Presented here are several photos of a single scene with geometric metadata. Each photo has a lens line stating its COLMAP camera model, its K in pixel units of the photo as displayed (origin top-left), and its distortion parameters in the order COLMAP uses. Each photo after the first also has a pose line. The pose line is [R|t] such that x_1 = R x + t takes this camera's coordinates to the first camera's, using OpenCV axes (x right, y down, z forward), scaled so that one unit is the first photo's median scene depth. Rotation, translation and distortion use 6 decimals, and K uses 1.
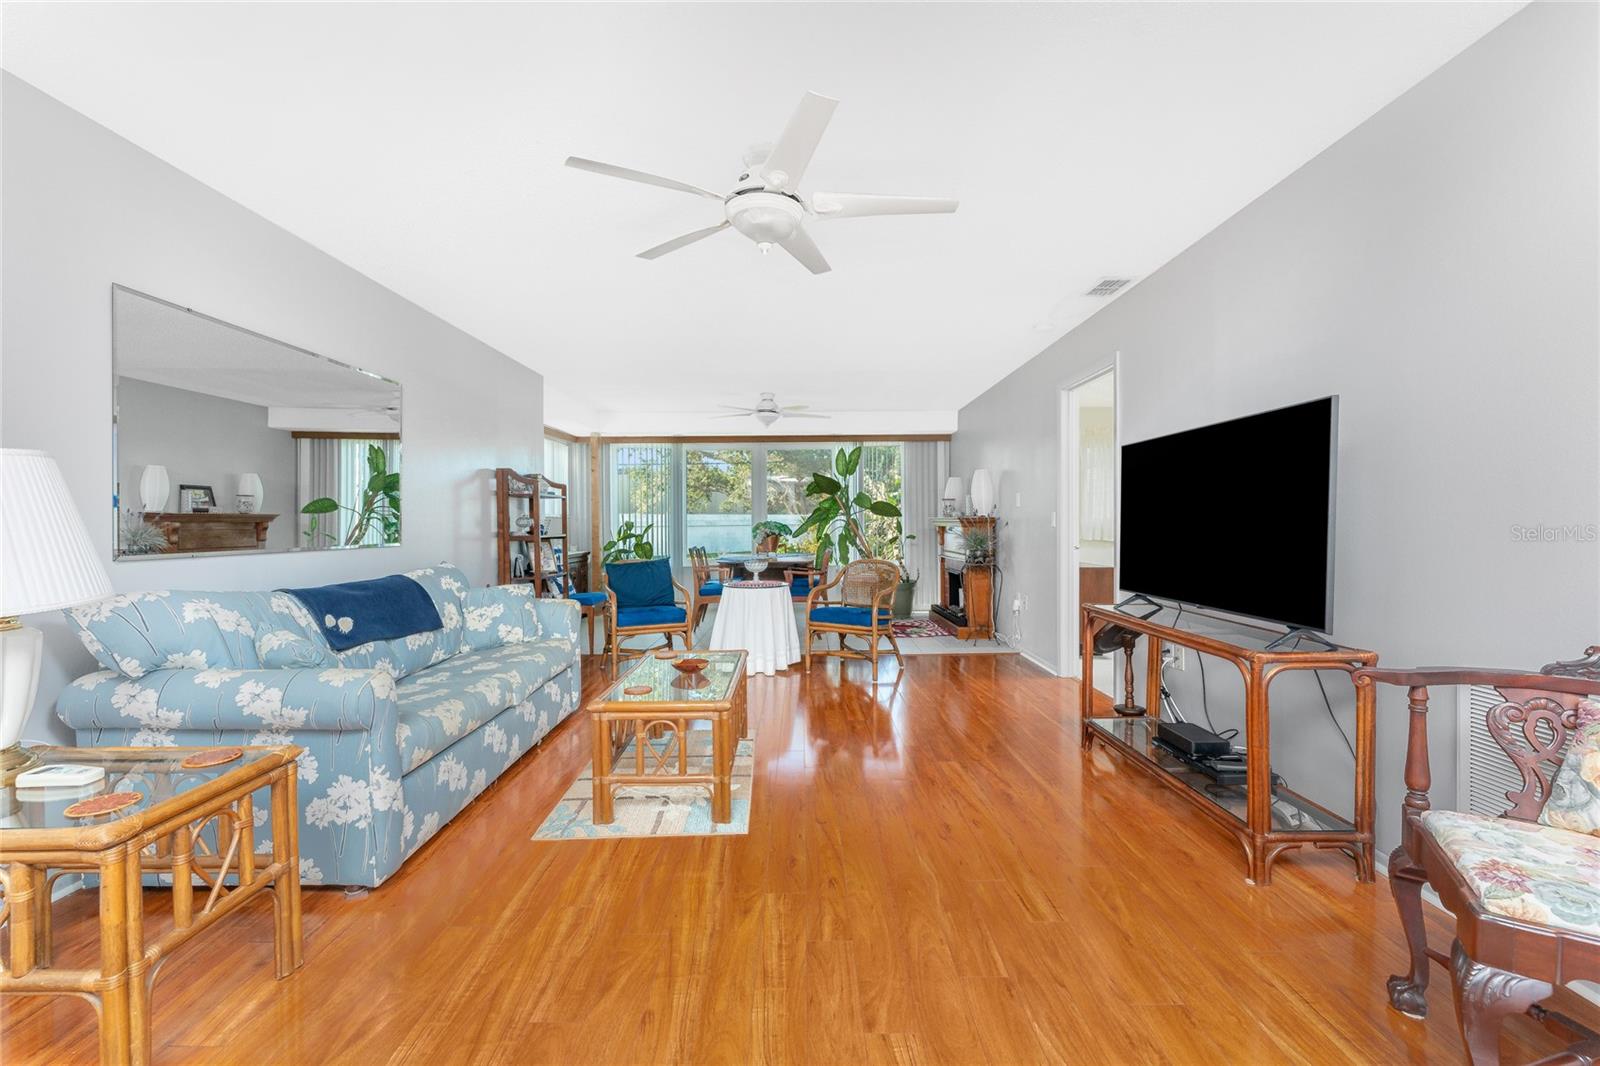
lens RADIAL K [[642.7, 0, 805.4], [0, 642.7, 530.5], [0, 0, 1]] dist [-0.001551, -0.000278]
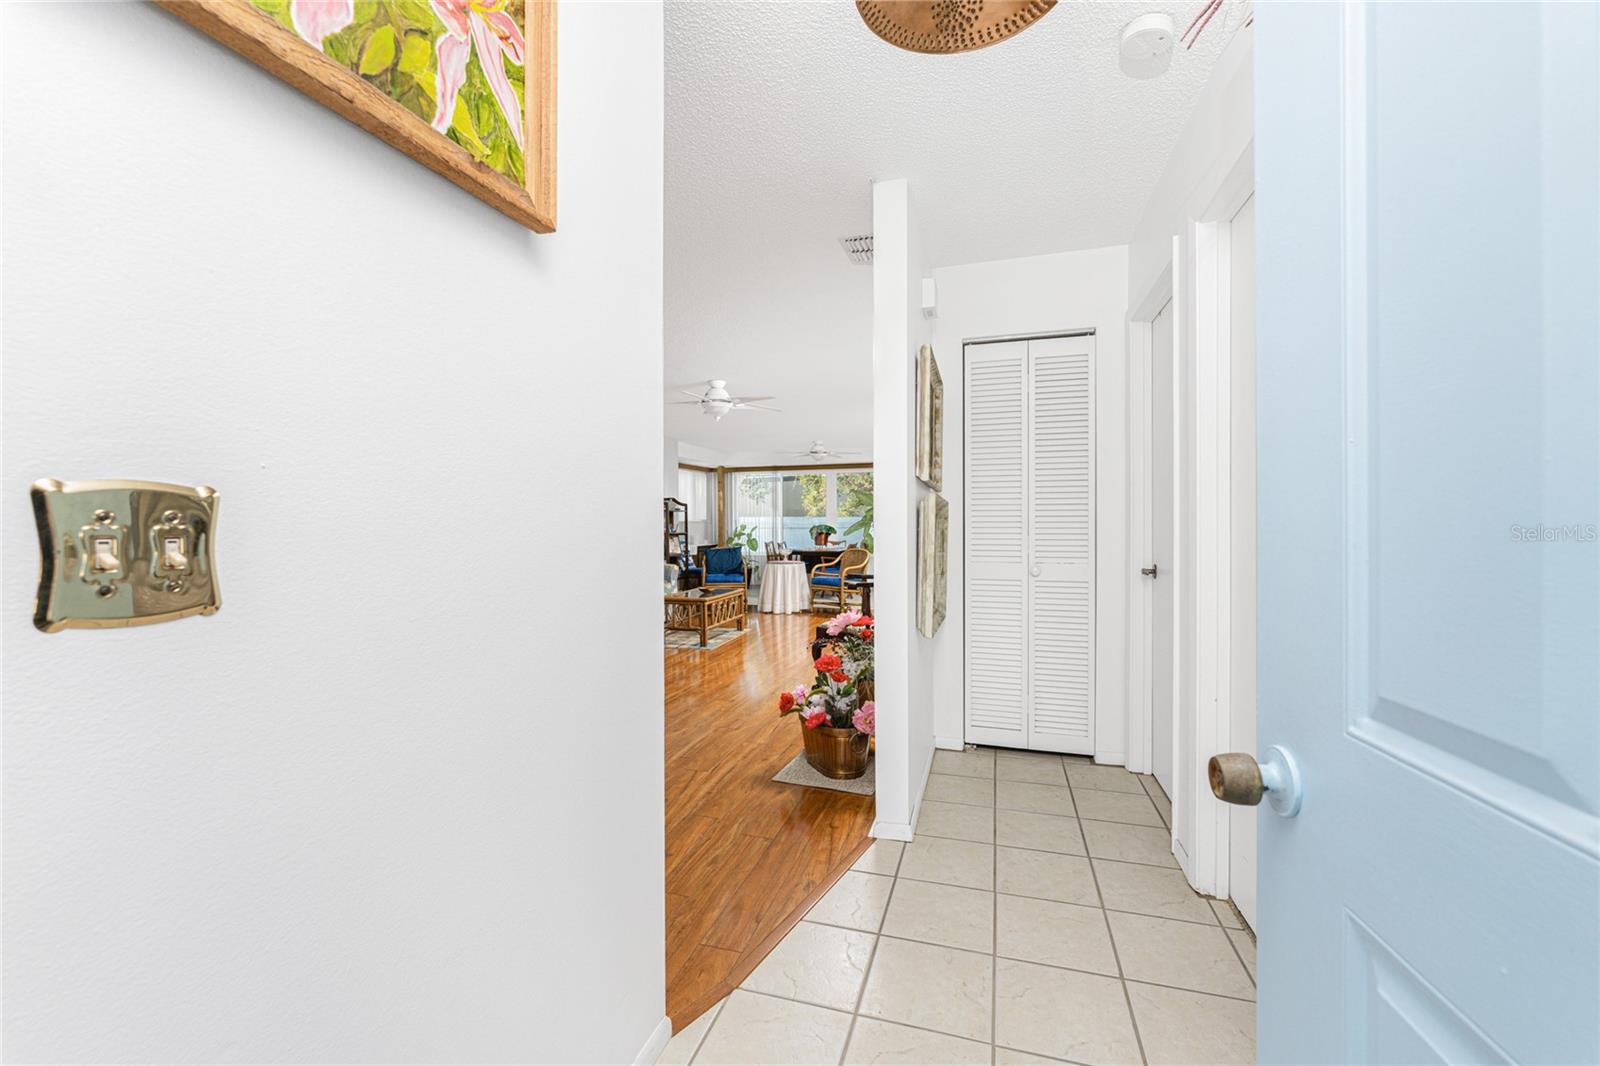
lens RADIAL K [[642.7, 0, 805.4], [0, 642.7, 530.5], [0, 0, 1]] dist [-0.001551, -0.000278]
pose [[0.958440, 0.000621, -0.285292, 0.453784], [-0.001392, 0.999996, -0.002499, 0.005204], [0.285290, 0.002792, 0.958437, -0.603548]]
